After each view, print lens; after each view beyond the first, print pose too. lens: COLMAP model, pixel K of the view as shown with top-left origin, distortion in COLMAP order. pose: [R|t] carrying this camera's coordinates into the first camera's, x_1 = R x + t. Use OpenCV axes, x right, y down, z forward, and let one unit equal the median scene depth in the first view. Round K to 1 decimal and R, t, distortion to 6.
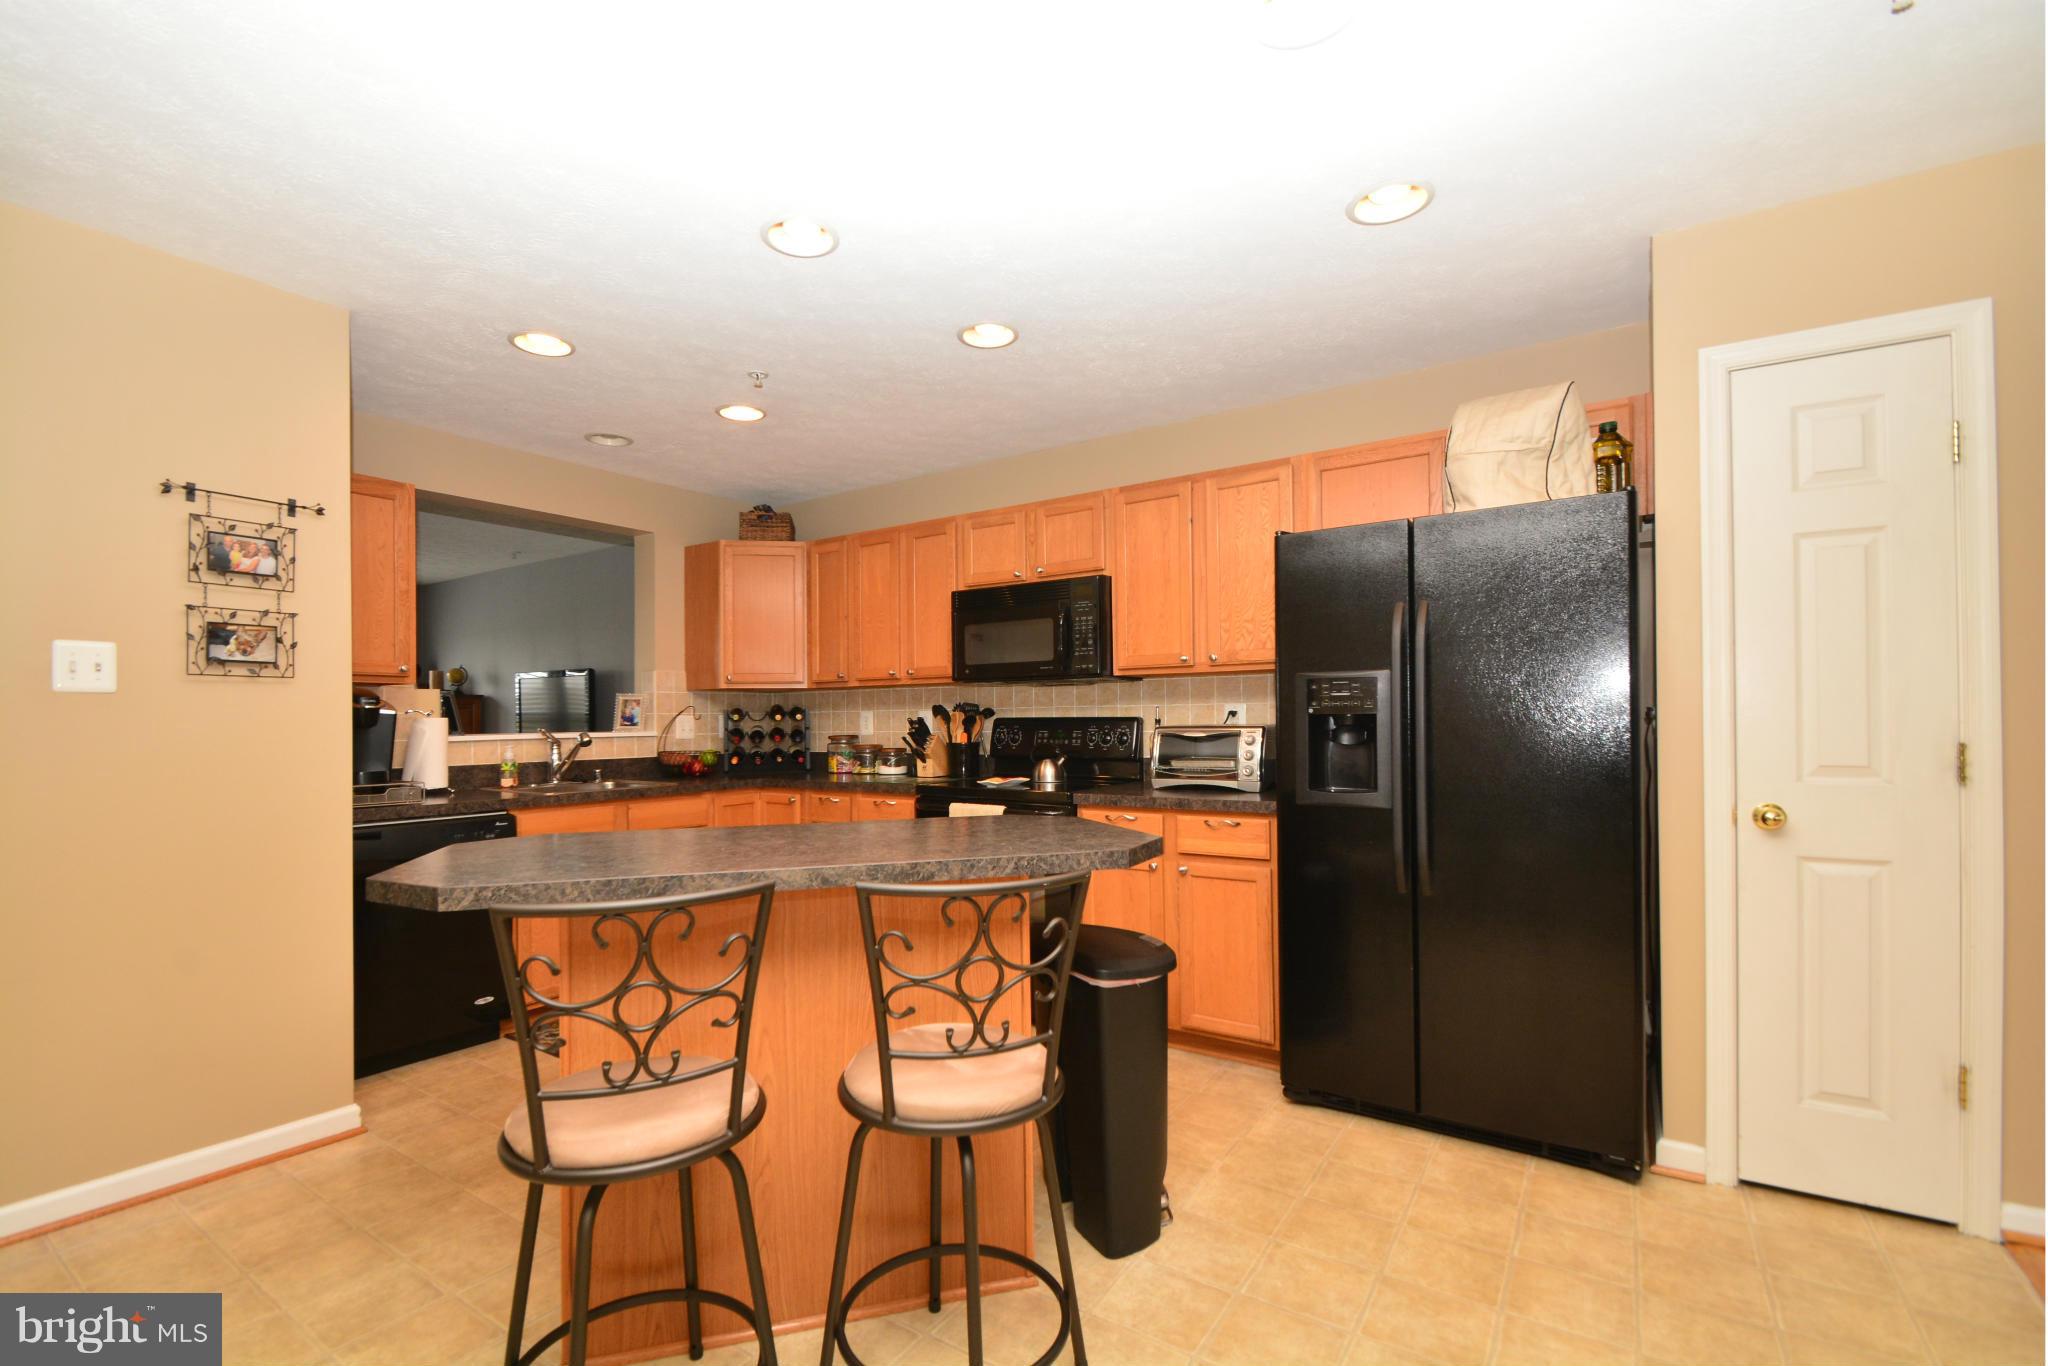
lens RADIAL K [[901.1, 0, 995.9], [0, 901.1, 714.9], [0, 0, 1]] dist [0.015076, -0.017139]
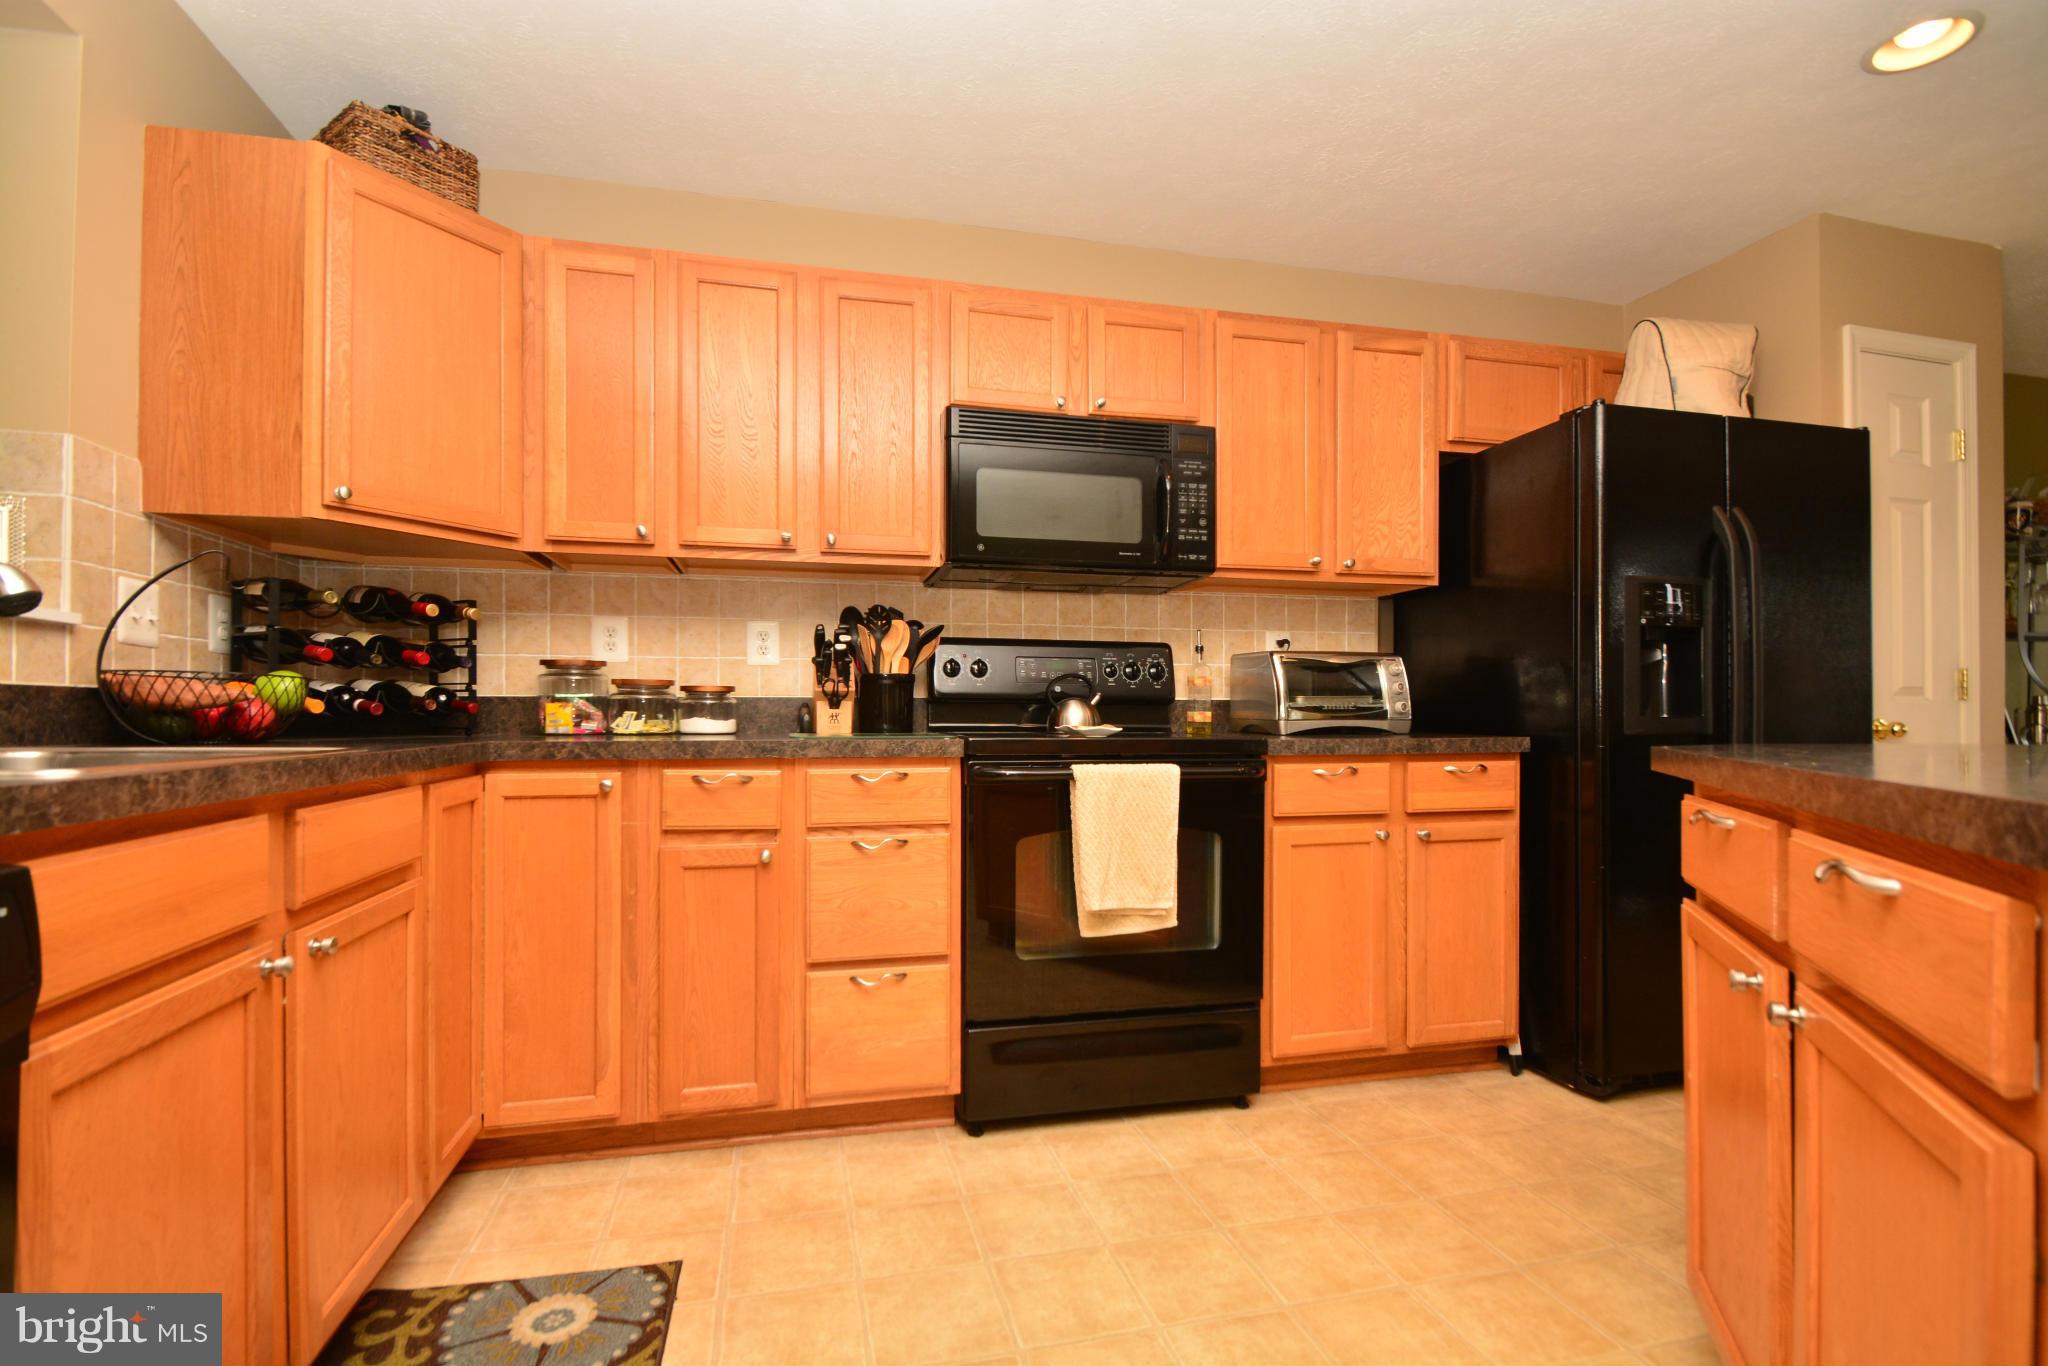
lens RADIAL K [[901.1, 0, 995.9], [0, 901.1, 714.9], [0, 0, 1]] dist [0.015076, -0.017139]
pose [[0.674189, 0.013170, 0.738442, -0.495477], [-0.011210, 0.999908, -0.007598, 0.070424], [-0.738474, -0.003155, 0.674275, 0.648724]]
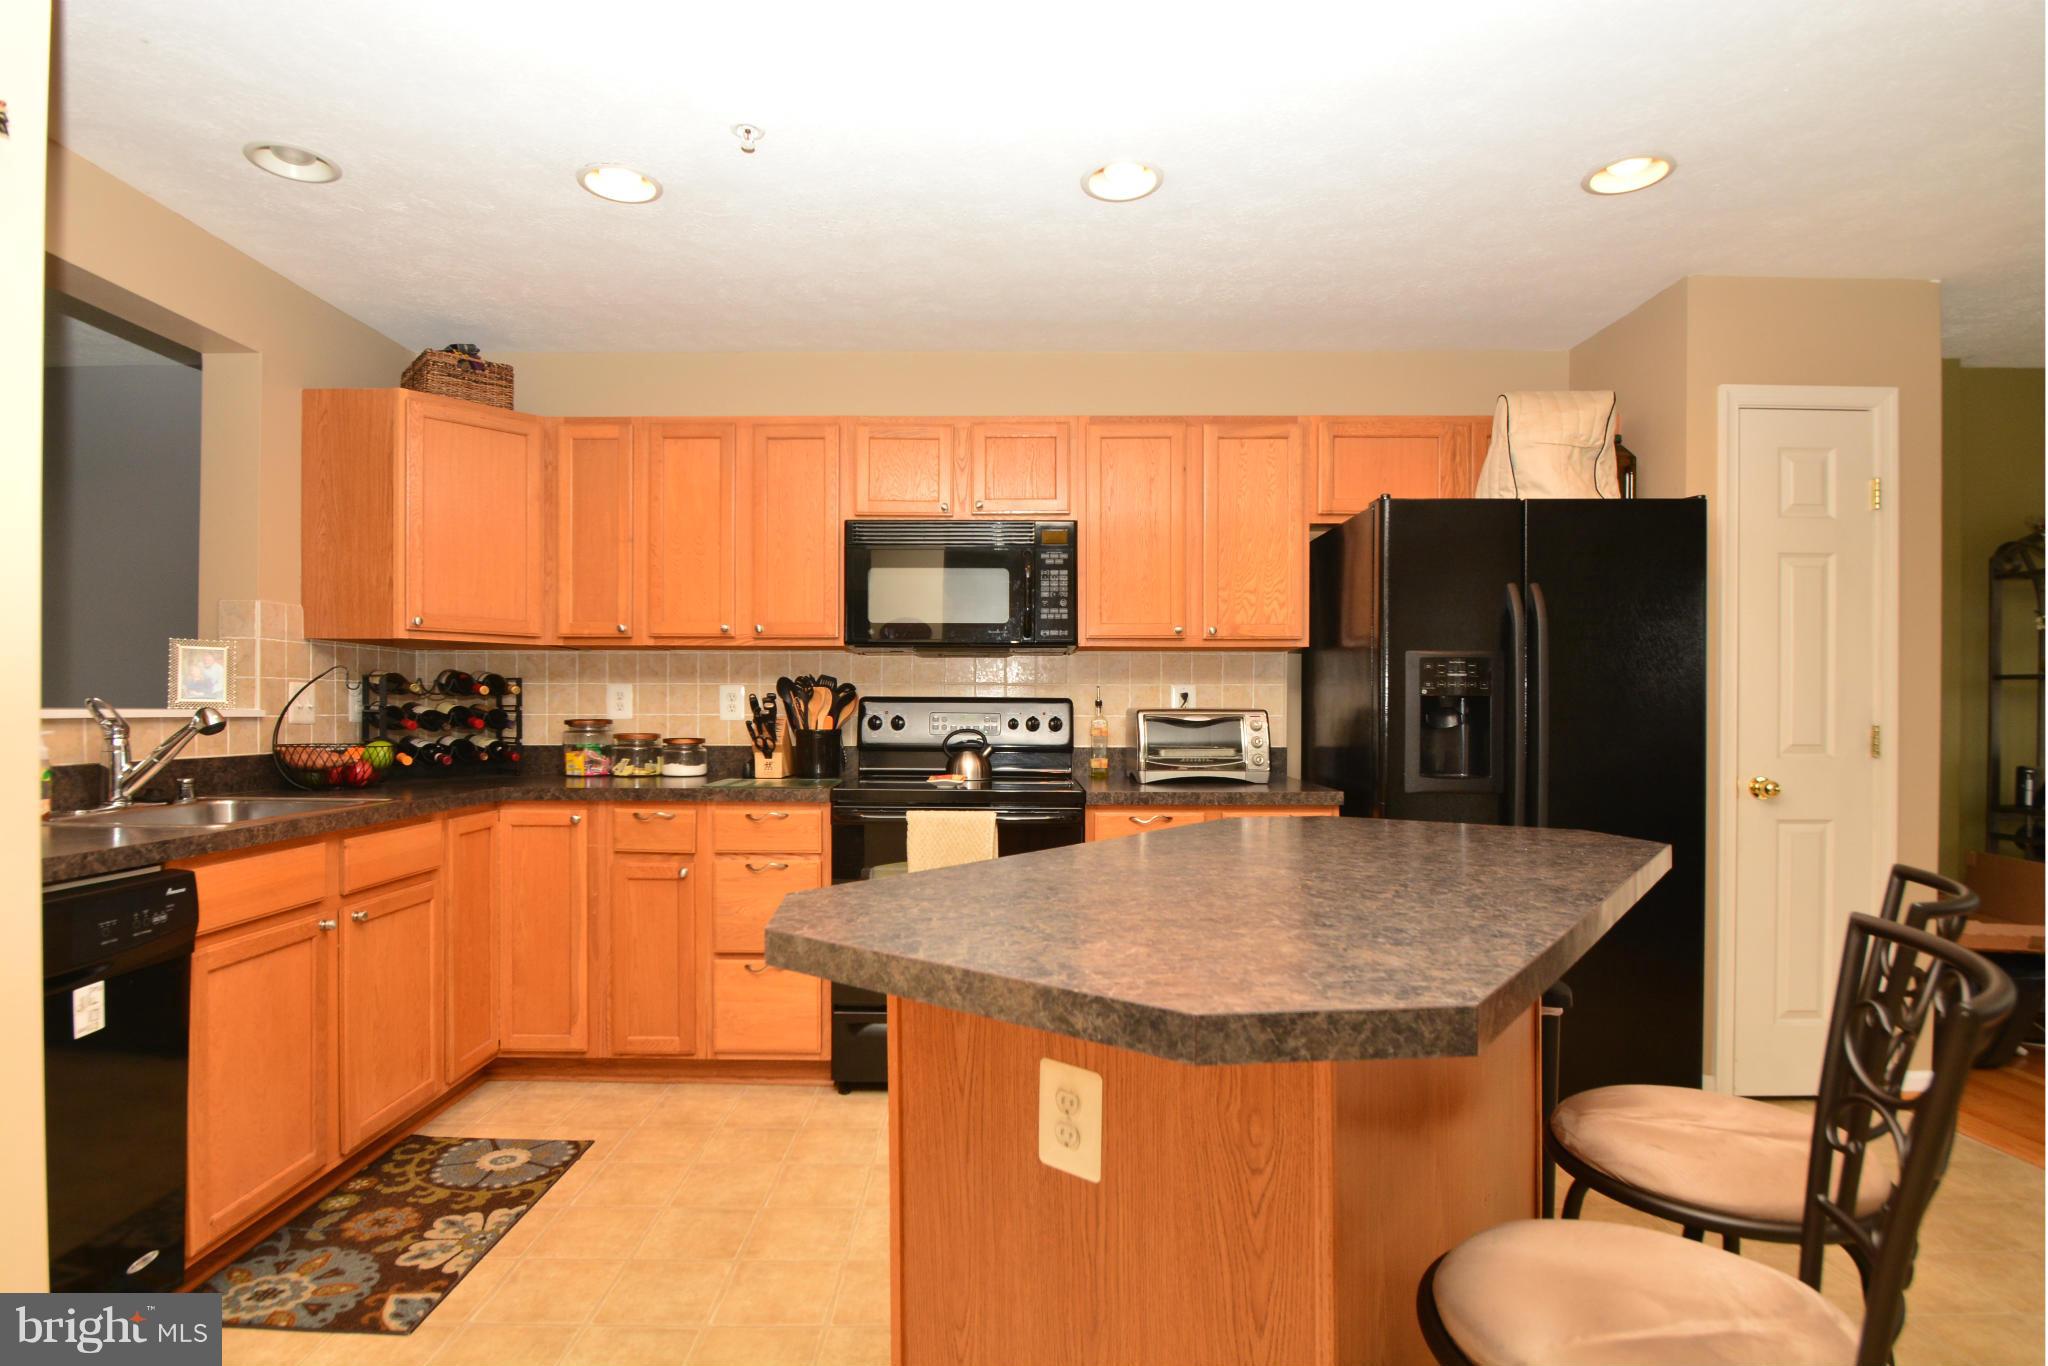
lens RADIAL K [[1027.5, 0, 1000.3], [0, 1027.5, 715.3], [0, 0, 1]] dist [-0.004019, -0.000185]
pose [[0.827064, 0.011023, 0.562000, -0.449015], [-0.014488, 0.999894, 0.001709, 0.017958], [-0.561922, -0.009556, 0.827135, 0.272115]]
